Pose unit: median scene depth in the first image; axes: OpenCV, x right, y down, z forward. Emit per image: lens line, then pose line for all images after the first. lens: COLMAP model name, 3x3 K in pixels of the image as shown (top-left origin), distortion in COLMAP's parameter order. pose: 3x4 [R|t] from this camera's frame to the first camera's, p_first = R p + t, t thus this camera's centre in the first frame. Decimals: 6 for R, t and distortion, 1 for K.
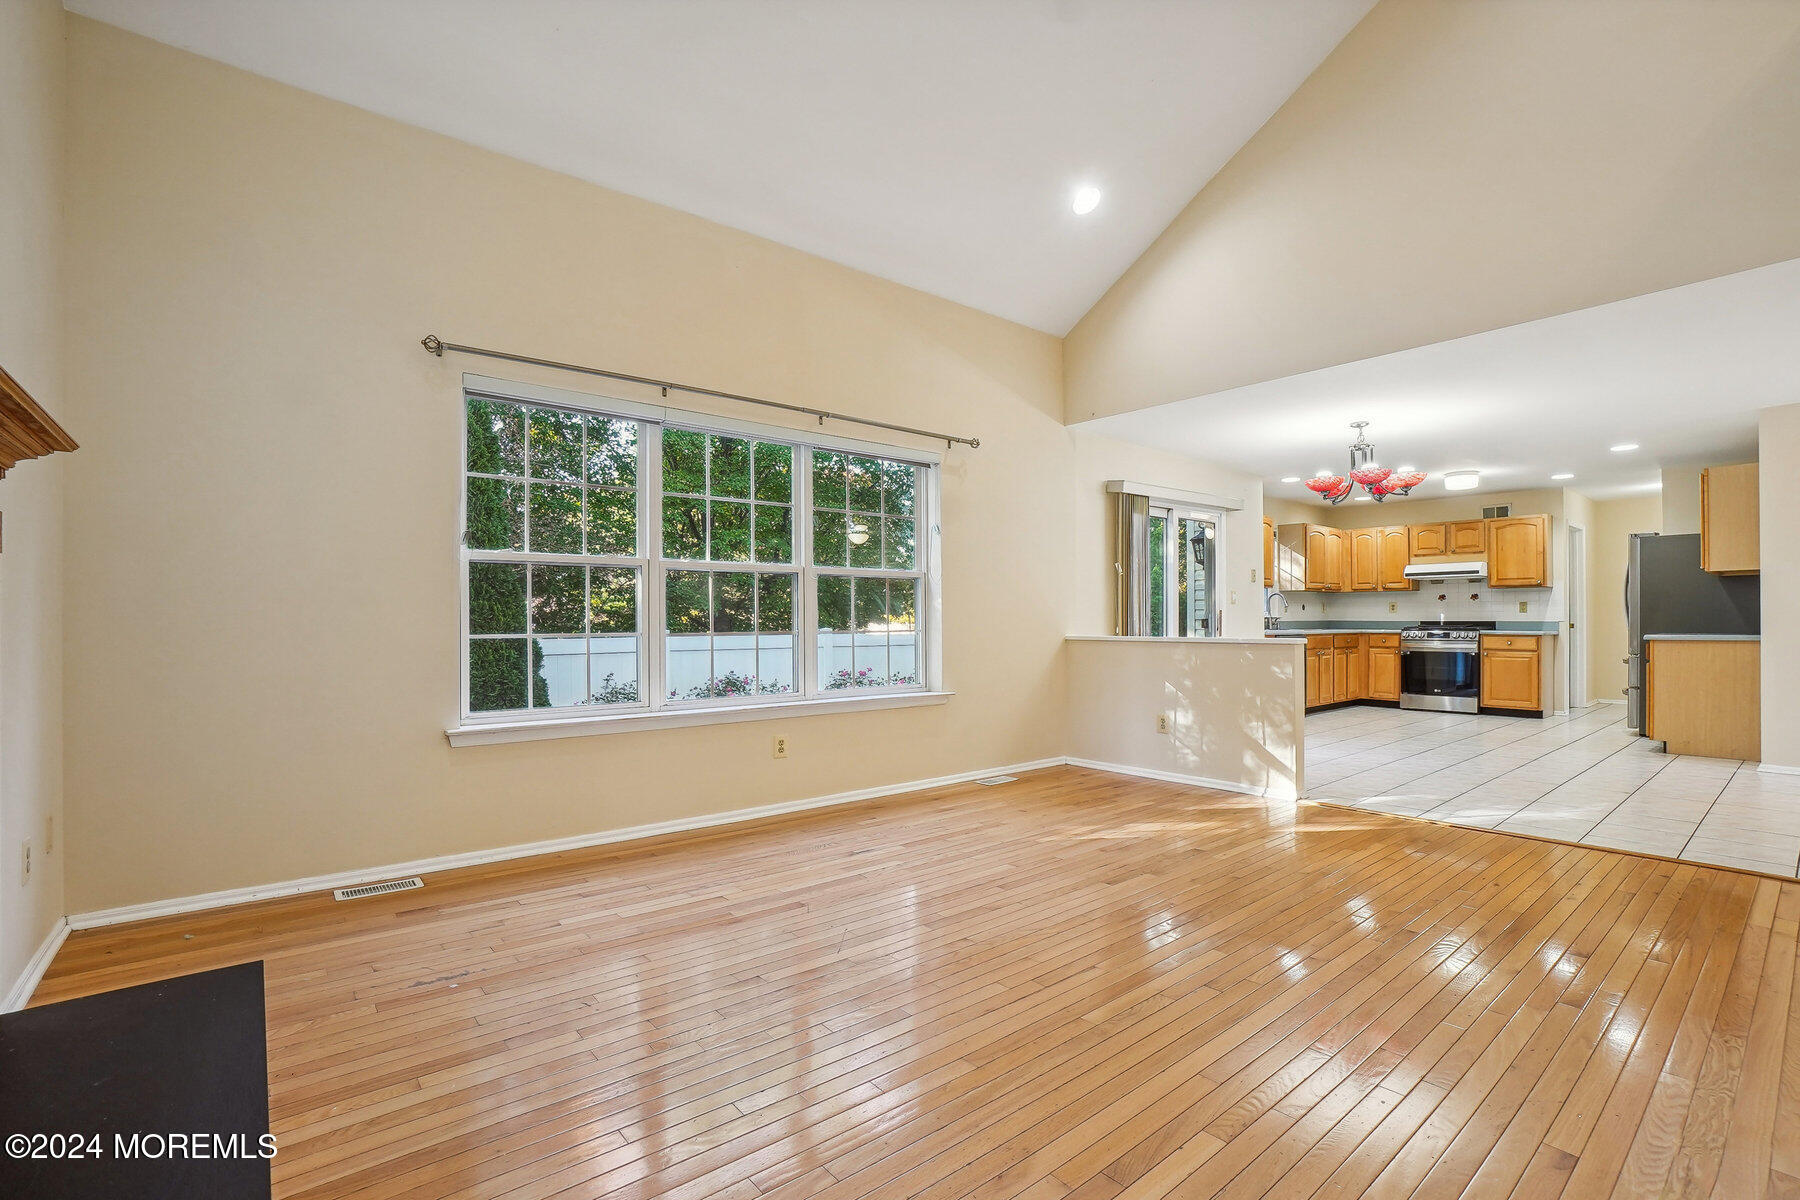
lens RADIAL K [[789.8, 0, 903.1], [0, 789.8, 614.9], [0, 0, 1]] dist [-0.033948, 0.001537]
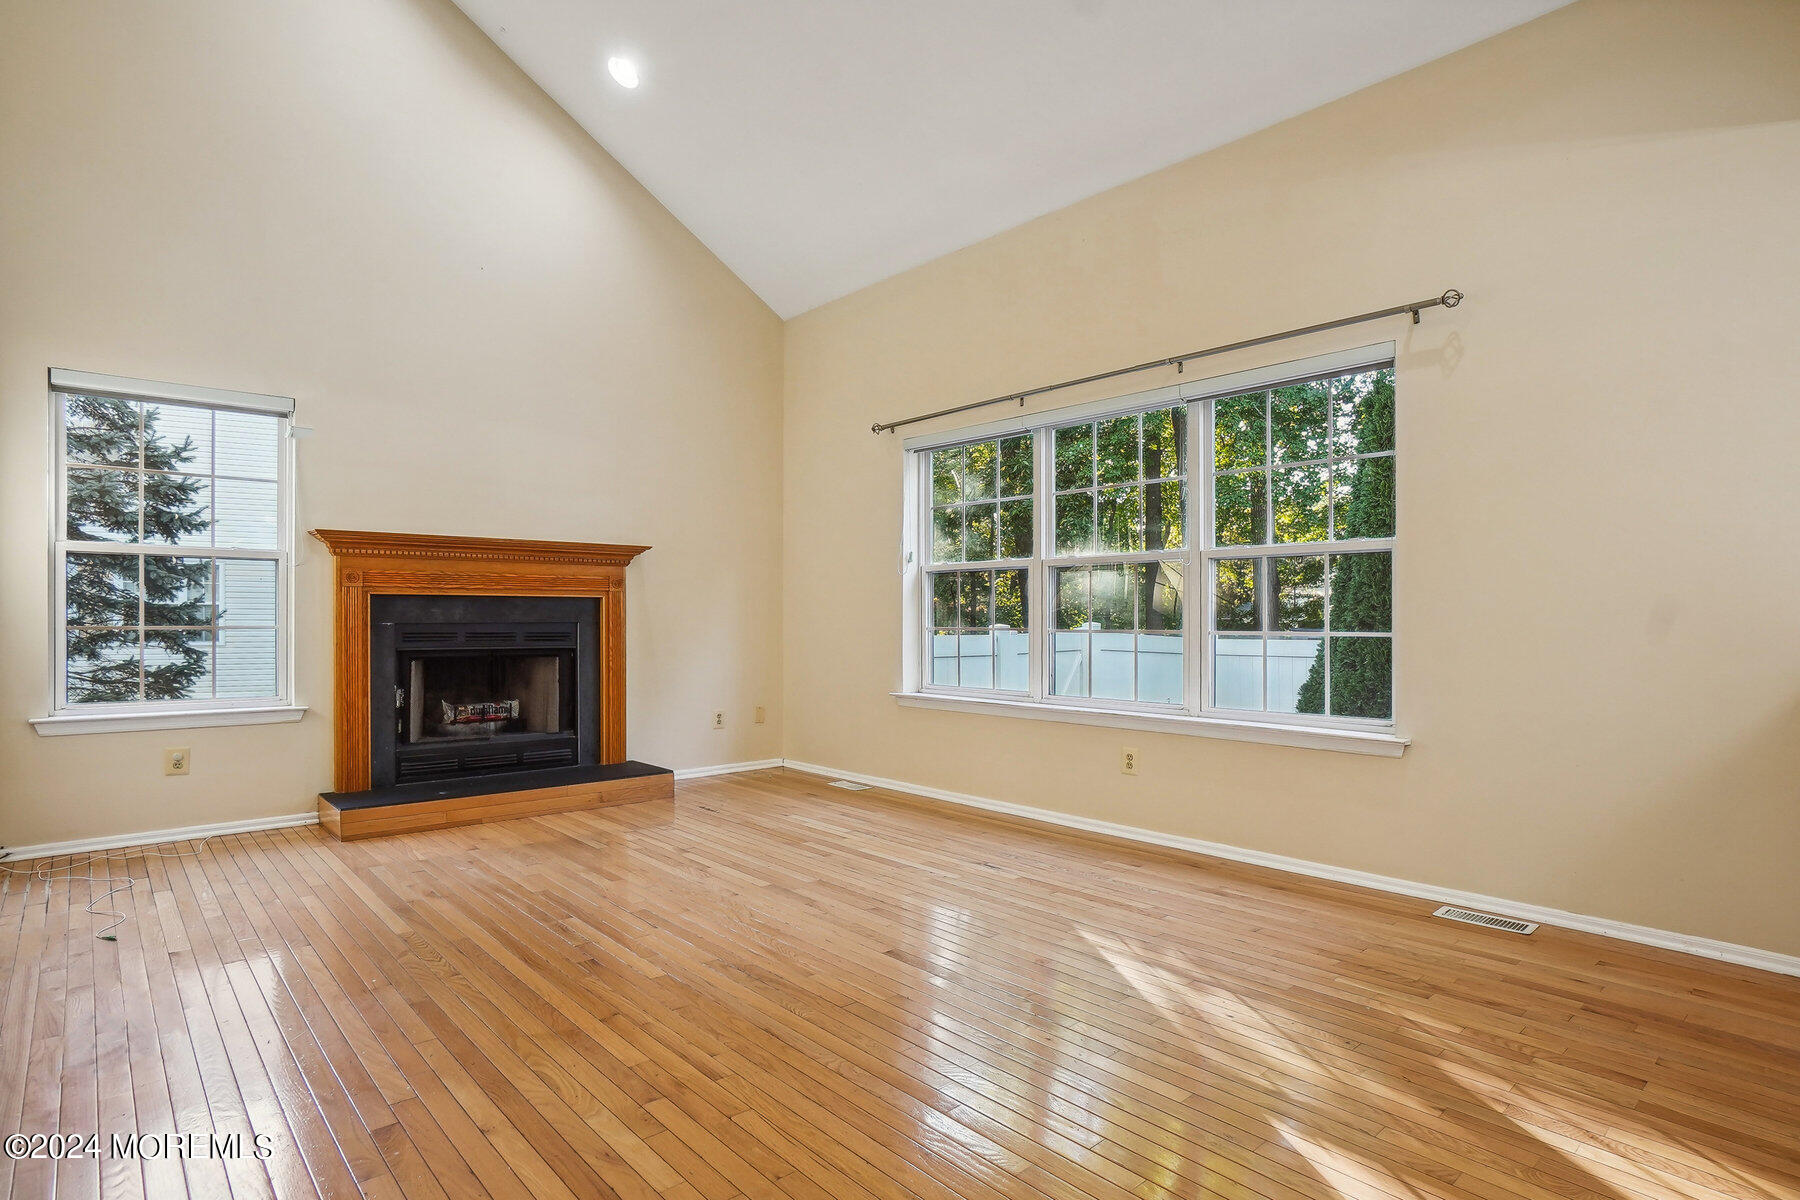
lens RADIAL K [[922.3, 0, 893.2], [0, 922.3, 614.9], [0, 0, 1]] dist [-0.015886, 0.003363]
pose [[0.058217, -0.000641, -0.998304, 0.932888], [0.005076, 0.999987, -0.000346, 0.004258], [0.998291, -0.005047, 0.058219, 0.749708]]
